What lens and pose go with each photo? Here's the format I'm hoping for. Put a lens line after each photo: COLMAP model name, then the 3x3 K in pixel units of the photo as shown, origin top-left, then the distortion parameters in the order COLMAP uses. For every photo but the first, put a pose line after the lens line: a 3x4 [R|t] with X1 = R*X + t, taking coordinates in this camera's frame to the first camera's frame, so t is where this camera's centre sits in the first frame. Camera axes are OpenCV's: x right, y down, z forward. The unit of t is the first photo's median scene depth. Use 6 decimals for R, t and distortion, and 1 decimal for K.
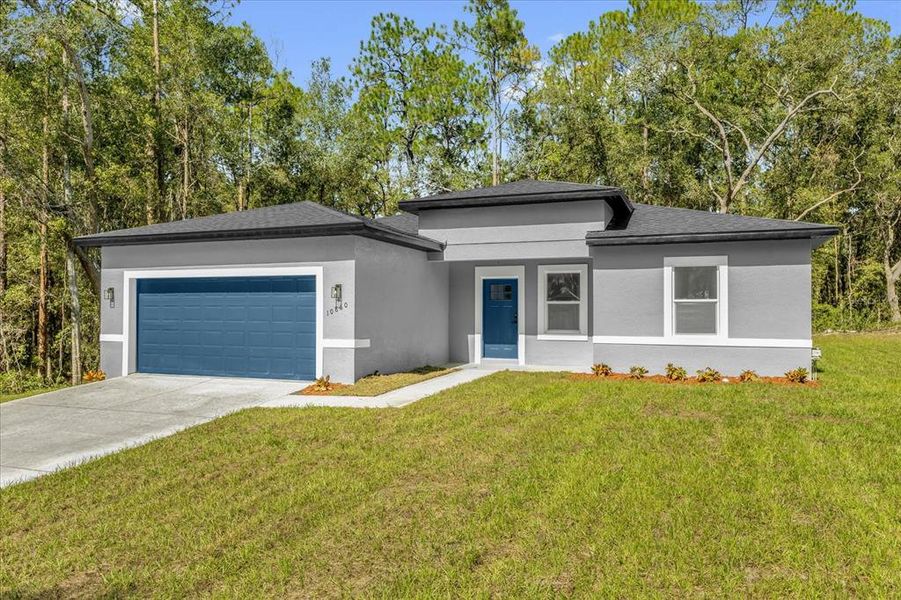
lens RADIAL K [[673.3, 0, 450.5], [0, 673.3, 300.0], [0, 0, 1]] dist [-0.002401, -0.000428]
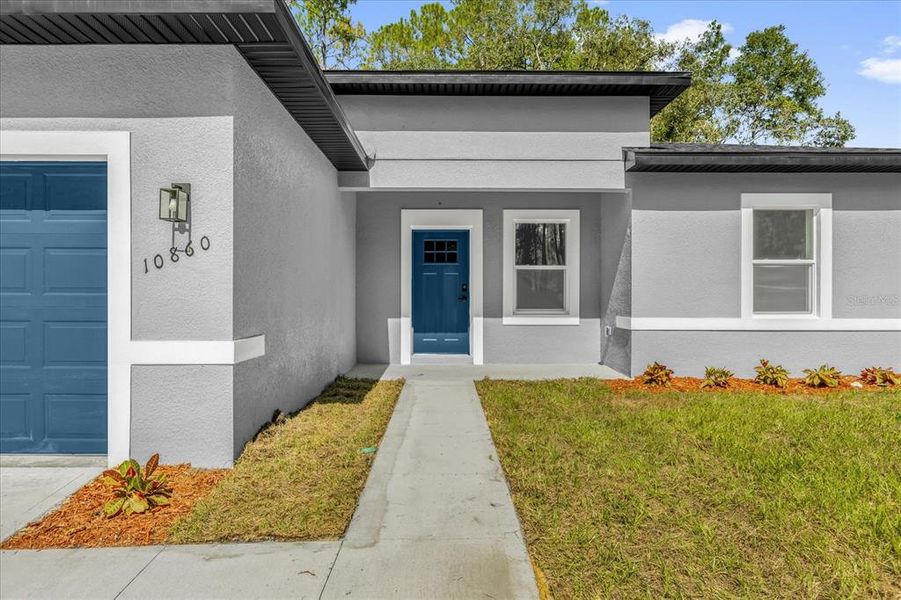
lens RADIAL K [[541.5, 0, 450.5], [0, 541.5, 300.0], [0, 0, 1]] dist [-0.019308, -0.000906]
pose [[0.930779, -0.003728, 0.365563, -0.125600], [-0.005547, 0.999689, 0.024318, 0.026817], [-0.365540, -0.024662, 0.930469, 0.624024]]
